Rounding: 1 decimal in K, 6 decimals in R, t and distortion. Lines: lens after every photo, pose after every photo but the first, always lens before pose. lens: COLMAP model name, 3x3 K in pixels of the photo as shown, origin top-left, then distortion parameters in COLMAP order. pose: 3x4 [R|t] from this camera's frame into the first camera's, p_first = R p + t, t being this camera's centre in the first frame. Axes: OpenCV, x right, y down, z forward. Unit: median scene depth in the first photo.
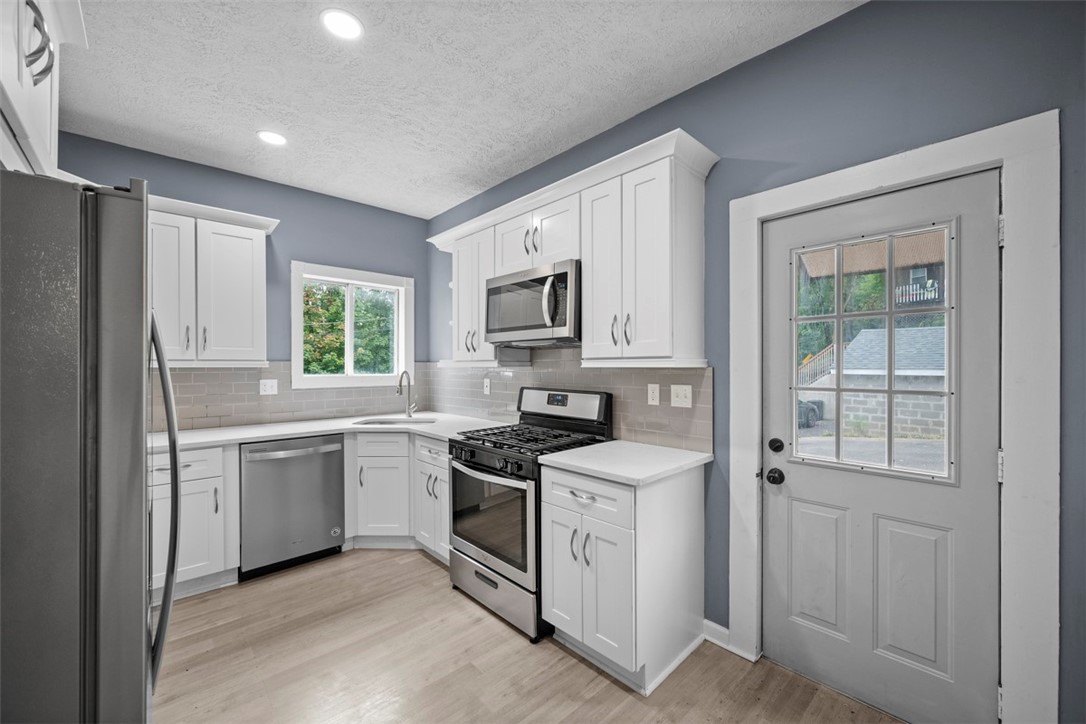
lens RADIAL K [[422.8, 0, 543.0], [0, 422.8, 362.0], [0, 0, 1]] dist [0.000265, -0.000004]
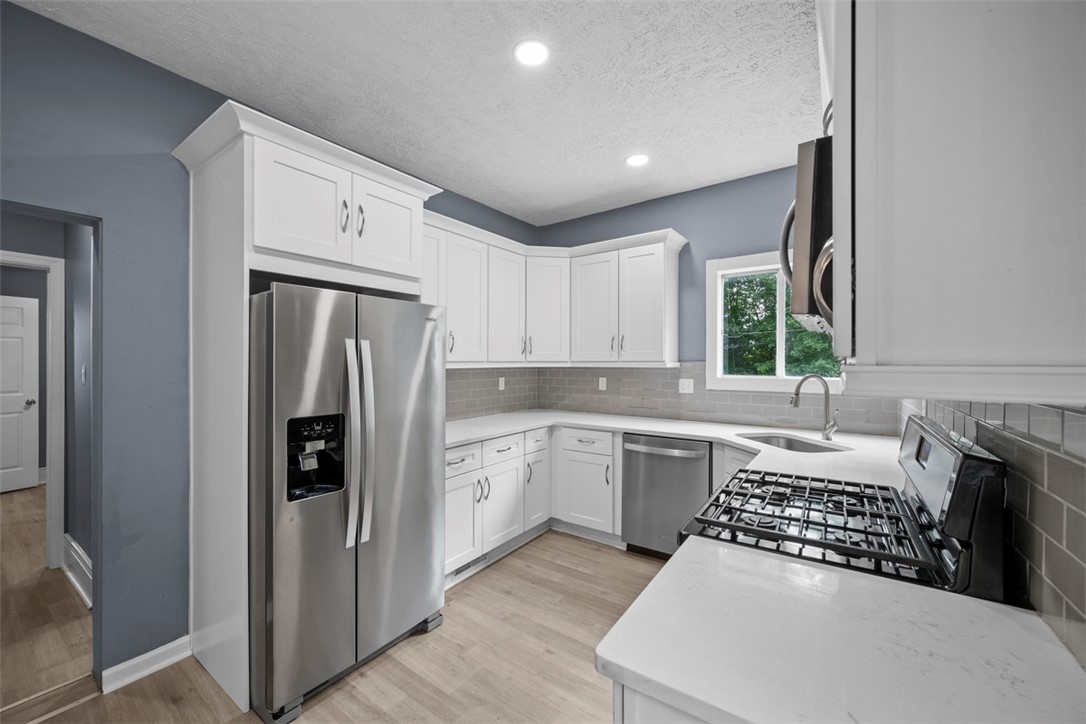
lens RADIAL K [[424.9, 0, 547.5], [0, 424.9, 359.5], [0, 0, 1]] dist [0.000044, 0.000004]
pose [[0.211691, -0.005393, -0.977322, 0.370914], [0.007318, 0.999965, -0.003933, -0.006579], [0.977309, -0.006319, 0.211724, 0.506108]]
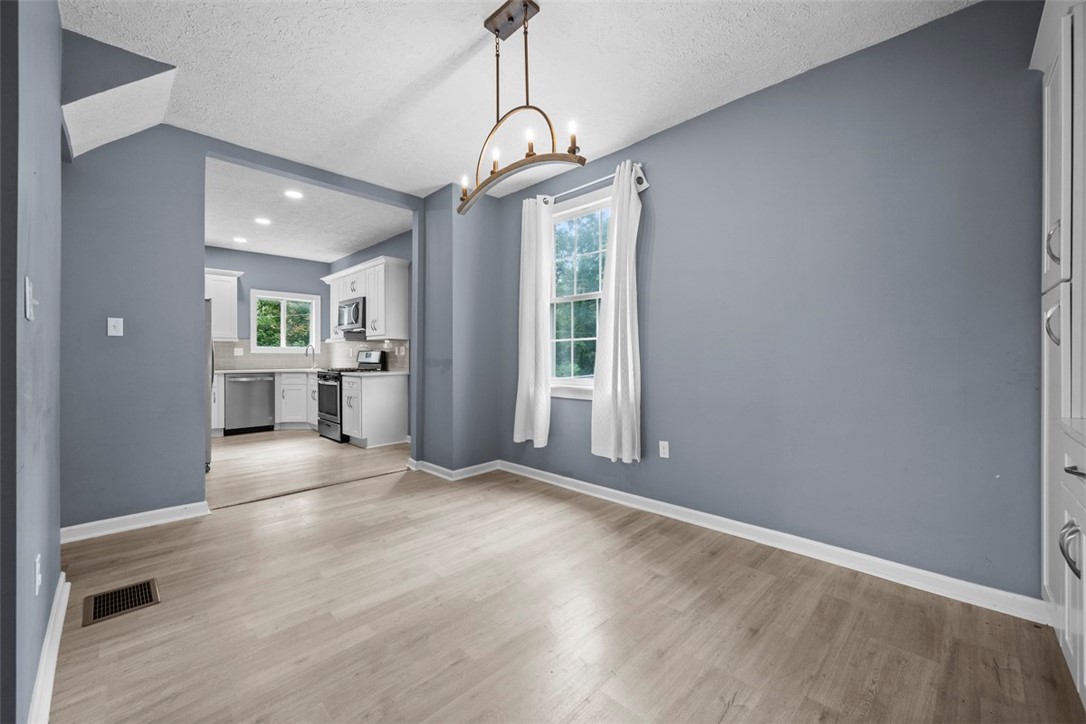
lens RADIAL K [[418.1, 0, 533.1], [0, 418.1, 352.3], [0, 0, 1]] dist [0.013207, -0.000157]
pose [[0.999652, 0.001481, 0.026346, 0.832857], [-0.001469, 0.999999, -0.000453, 0.070831], [-0.026346, 0.000415, 0.999653, -1.236844]]
